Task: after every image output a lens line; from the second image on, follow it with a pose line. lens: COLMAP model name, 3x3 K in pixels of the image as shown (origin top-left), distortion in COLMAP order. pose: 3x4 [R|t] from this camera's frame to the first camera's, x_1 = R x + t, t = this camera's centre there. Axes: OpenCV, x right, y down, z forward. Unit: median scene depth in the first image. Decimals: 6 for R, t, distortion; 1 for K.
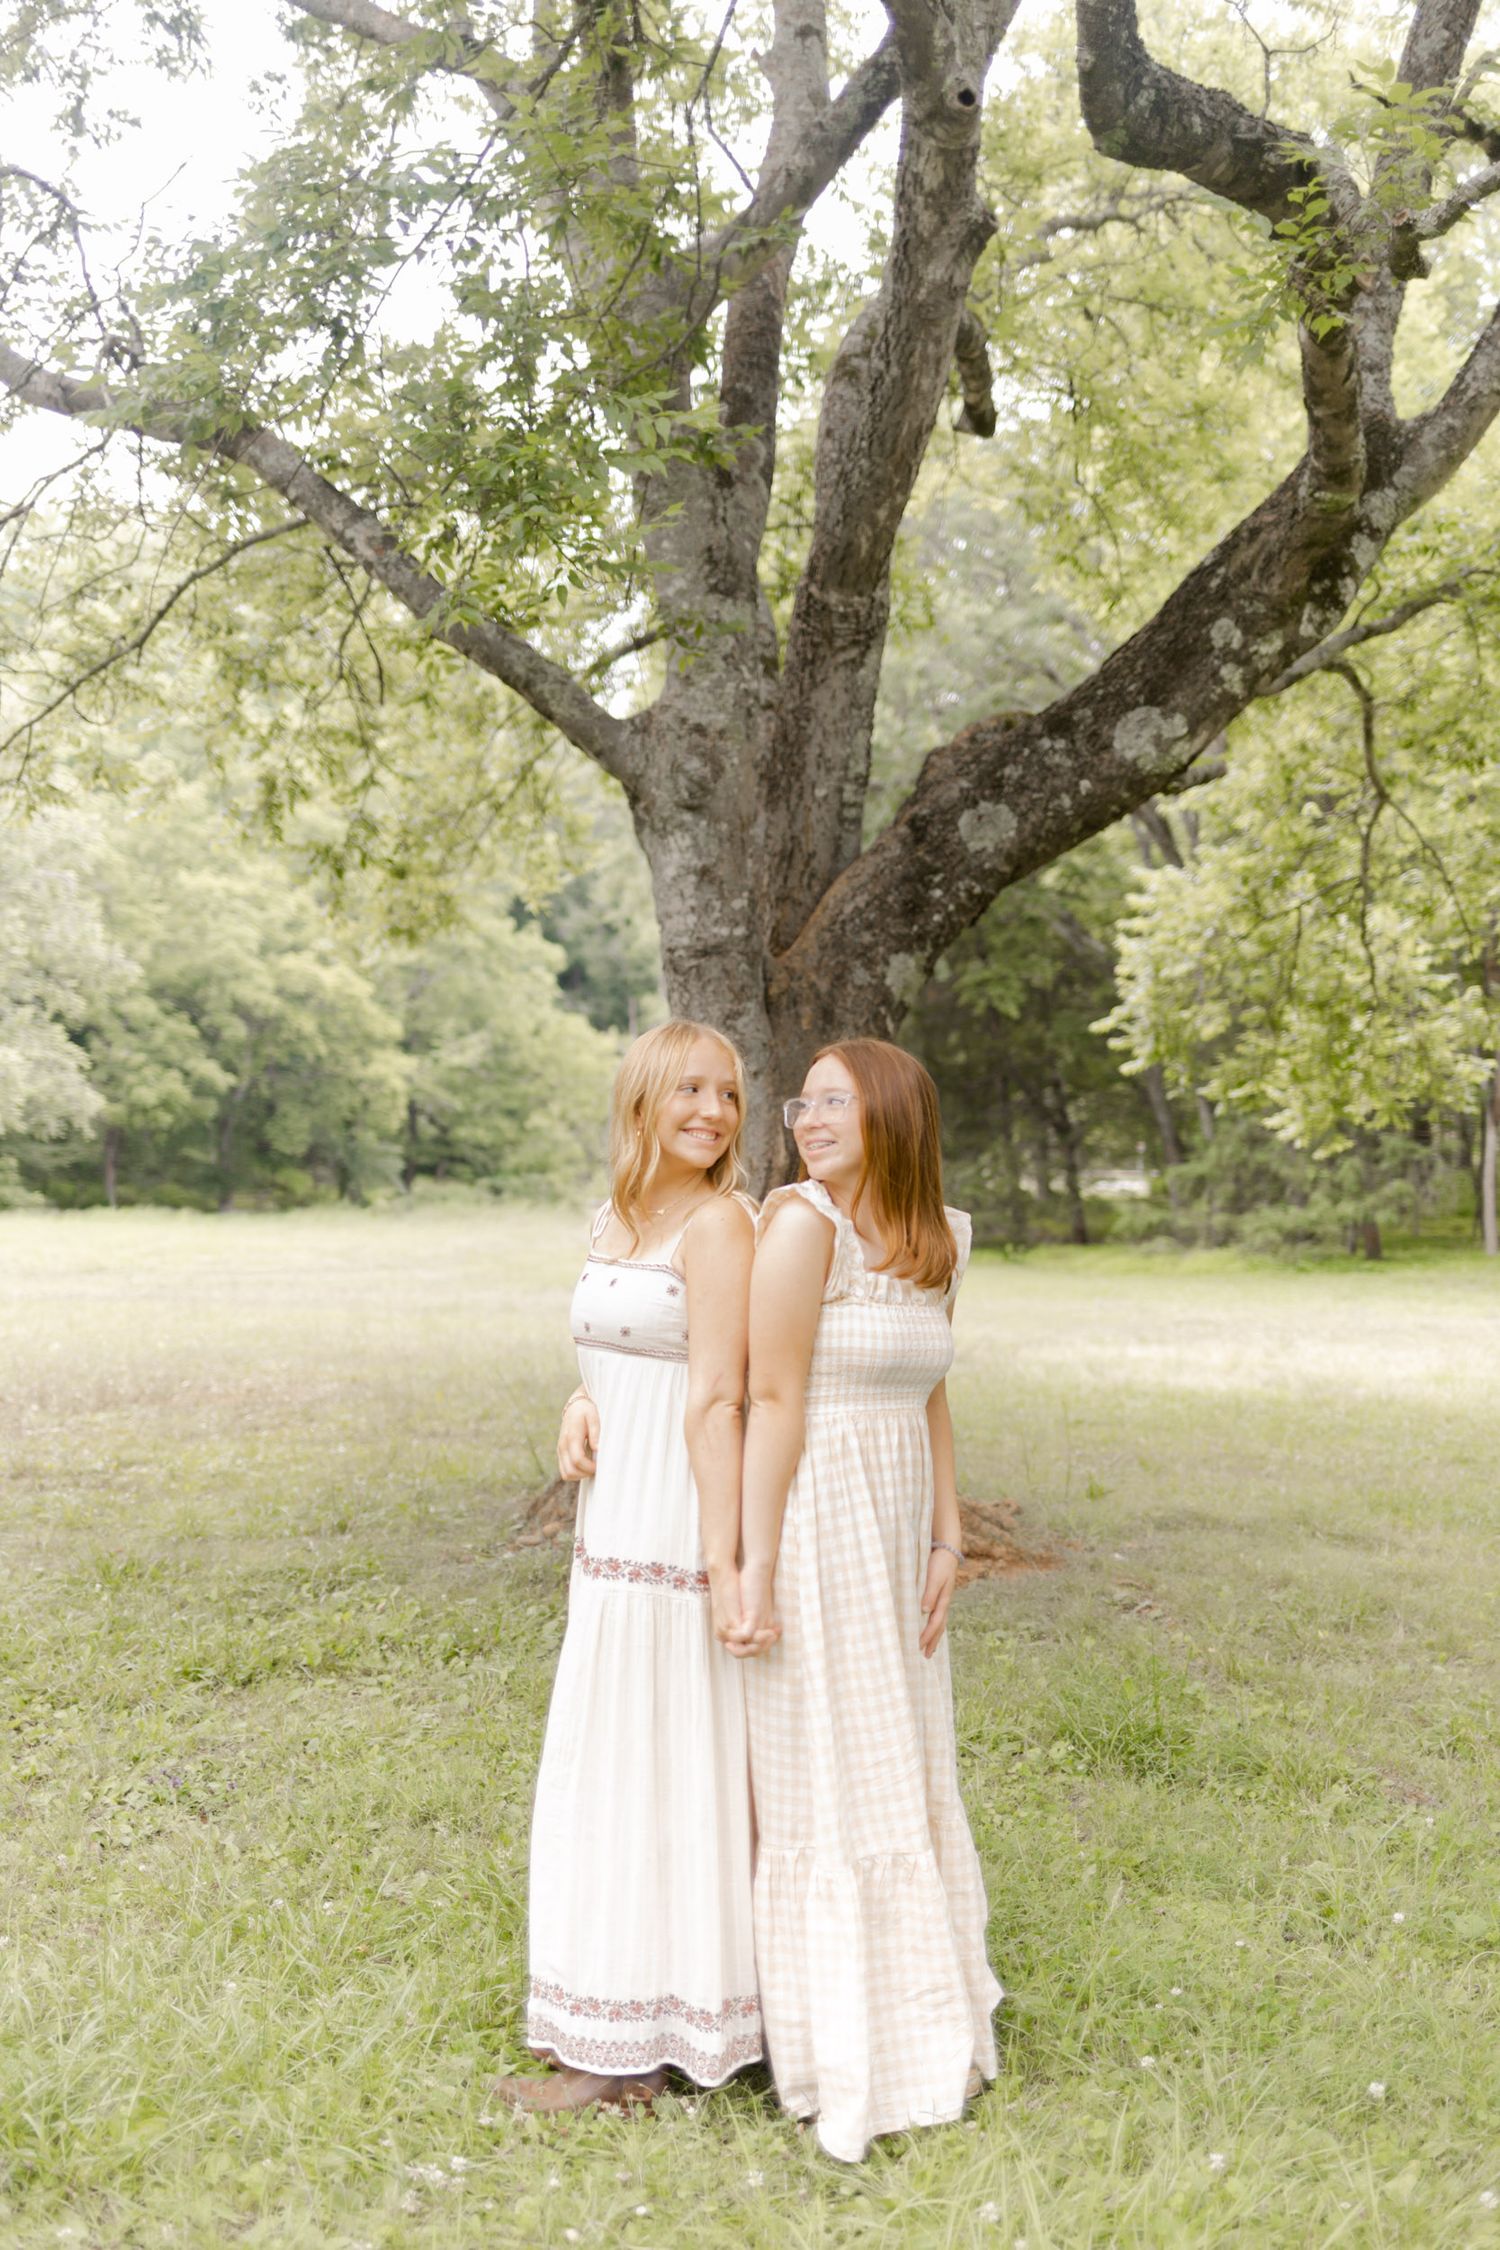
lens RADIAL K [[2112.2, 0, 750.8], [0, 2112.2, 1121.8], [0, 0, 1]] dist [0.119285, -0.154435]
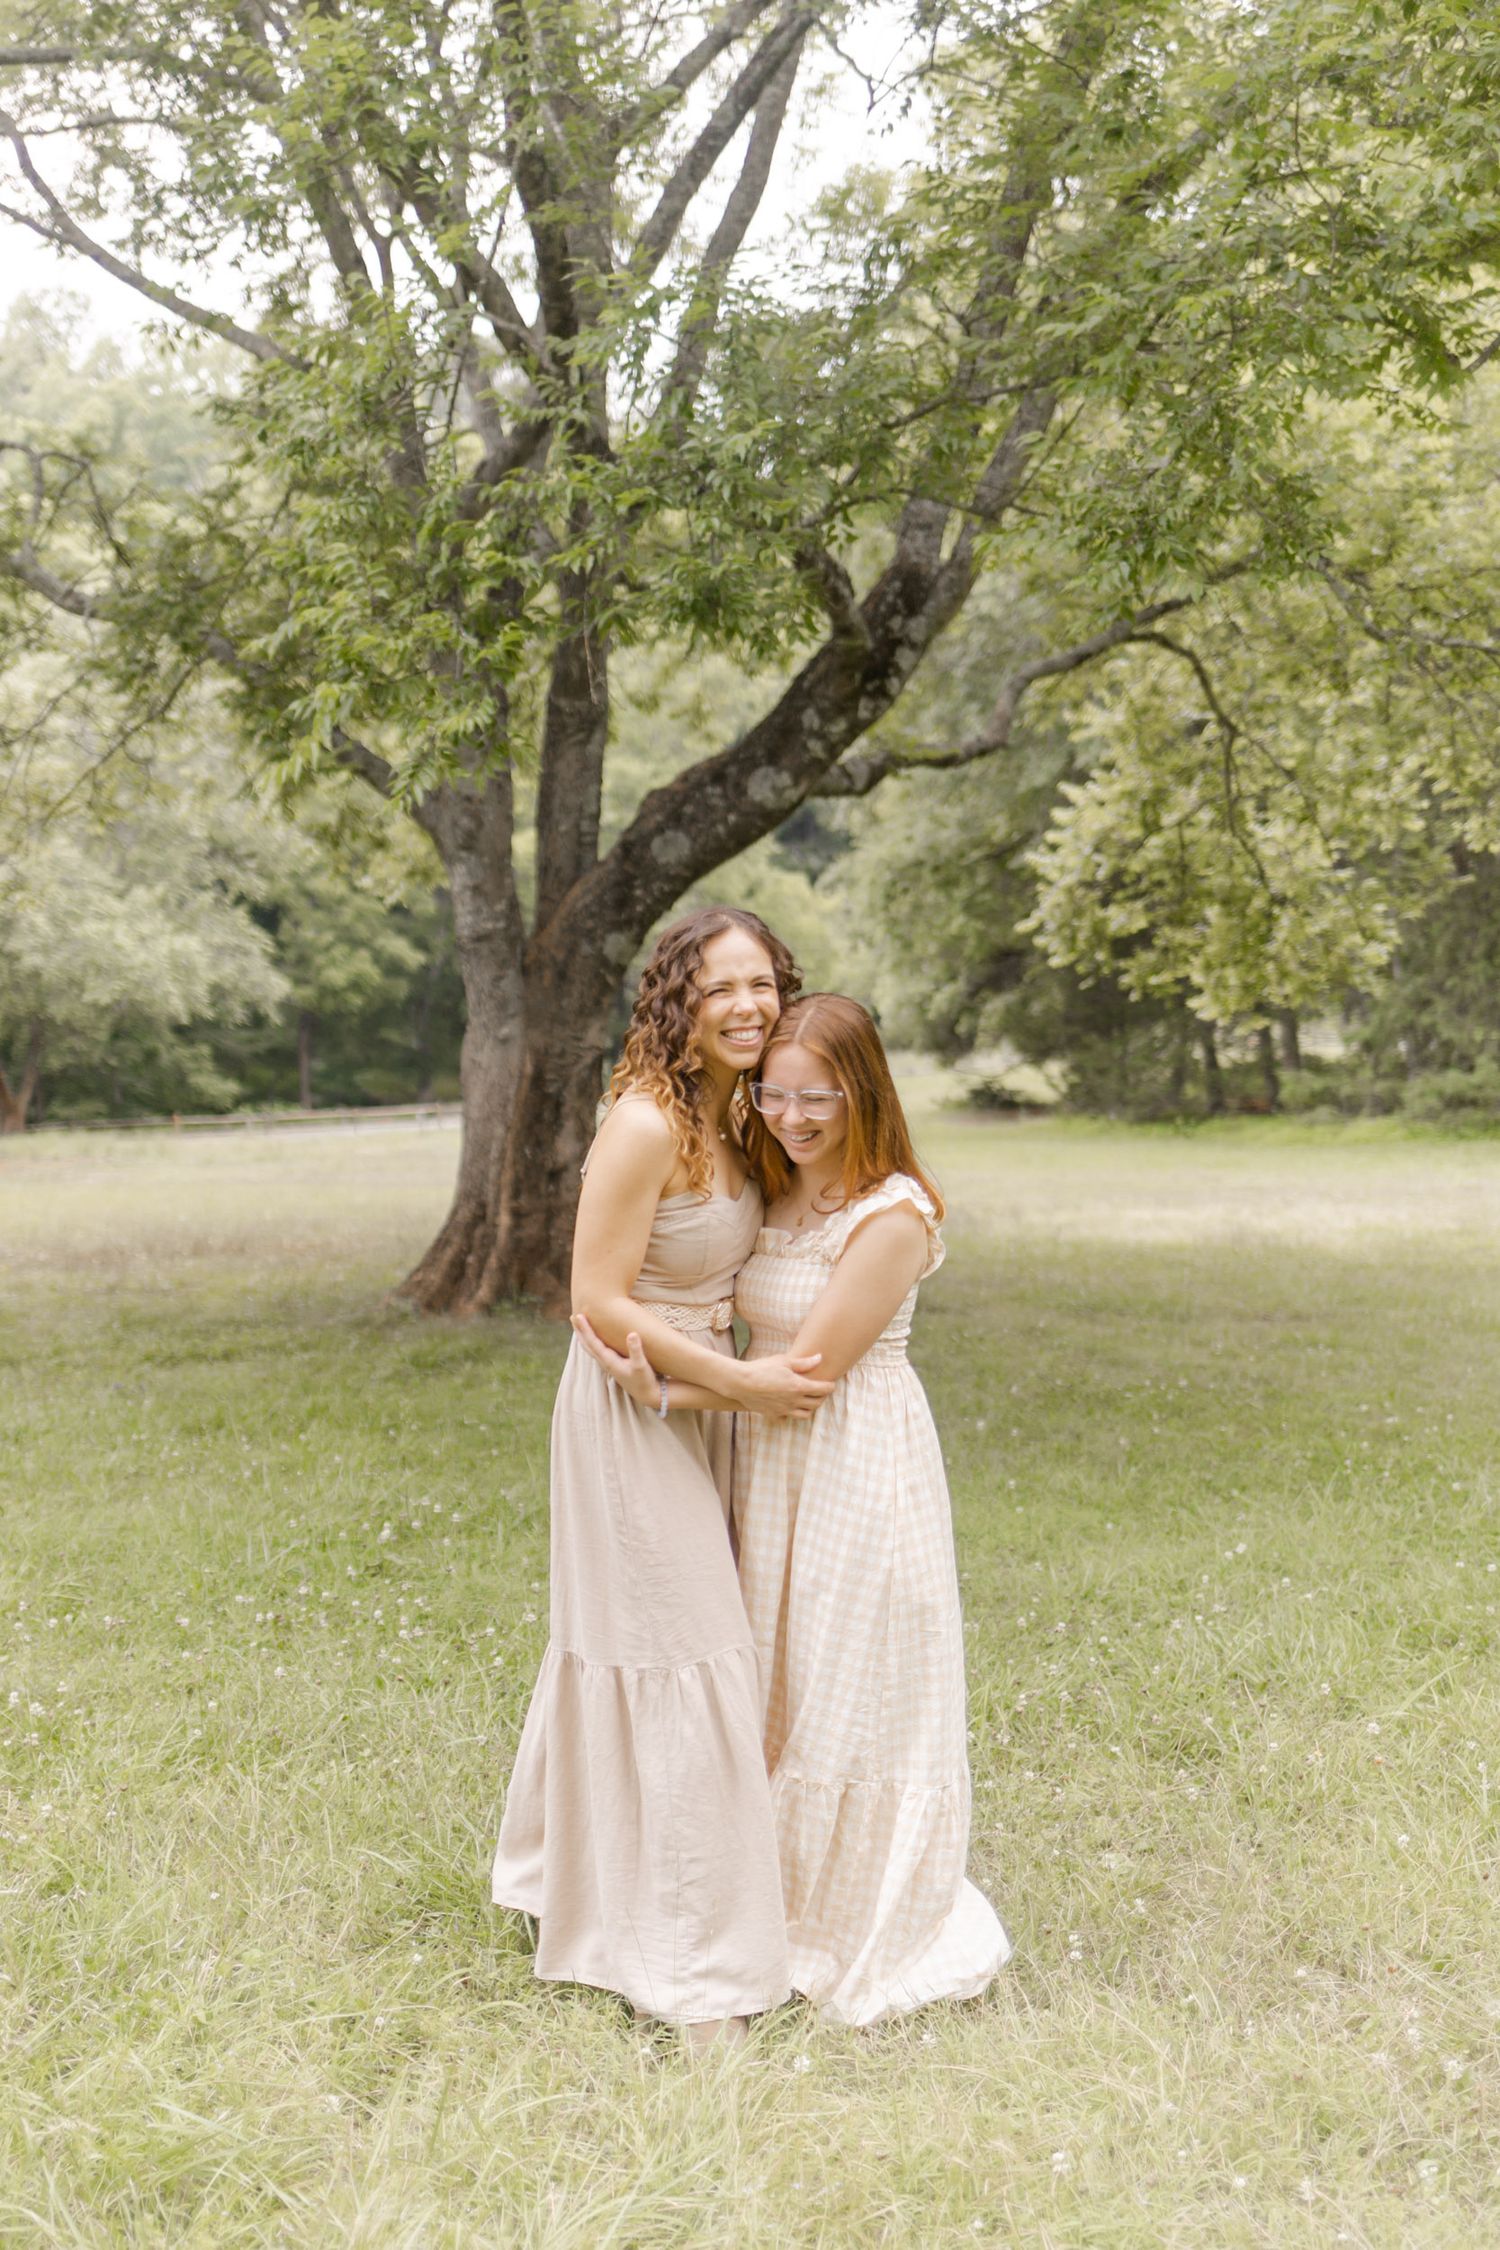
lens RADIAL K [[2479.4, 0, 677.1], [0, 2479.4, 1138.2], [0, 0, 1]] dist [0.122647, -0.126023]
pose [[0.987527, -0.017705, -0.156448, 0.242718], [0.027567, 0.997751, 0.061093, -0.024330], [0.155015, -0.064644, 0.985795, -0.479948]]
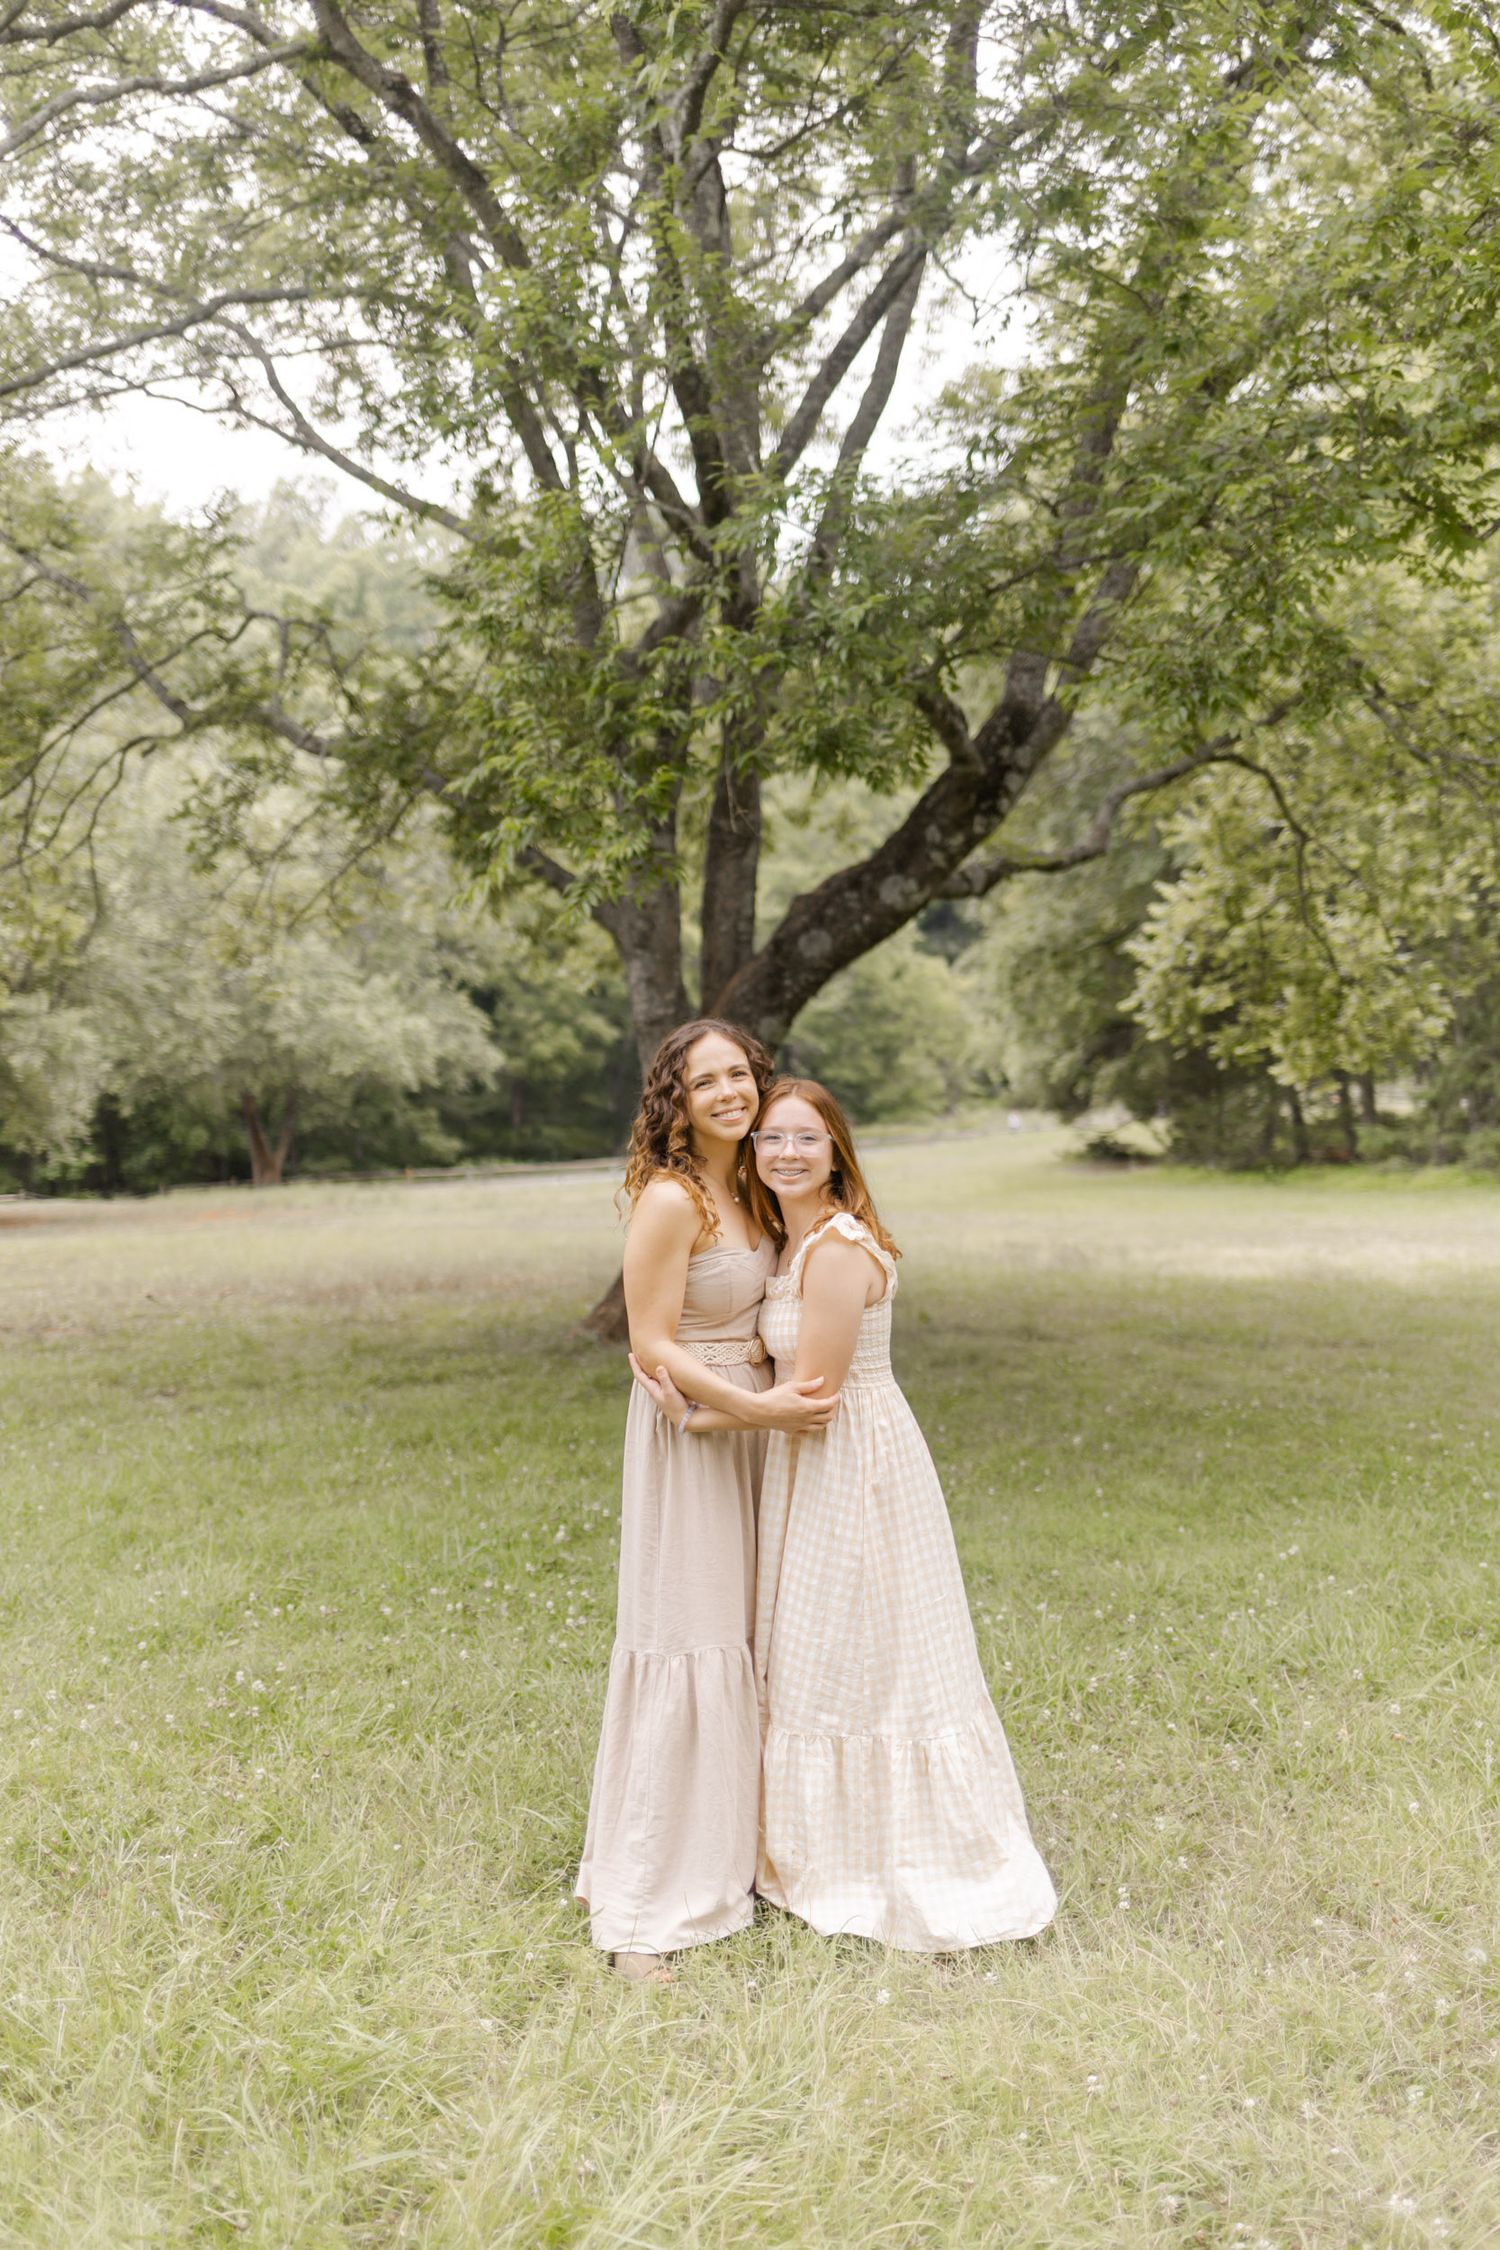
lens RADIAL K [[2131.4, 0, 751.7], [0, 2131.4, 1129.0], [0, 0, 1]] dist [0.121317, -0.114803]
pose [[0.980312, -0.027843, -0.195479, 0.252427], [0.035074, 0.998819, 0.033624, -0.027958], [0.194312, -0.039818, 0.980131, -0.486199]]
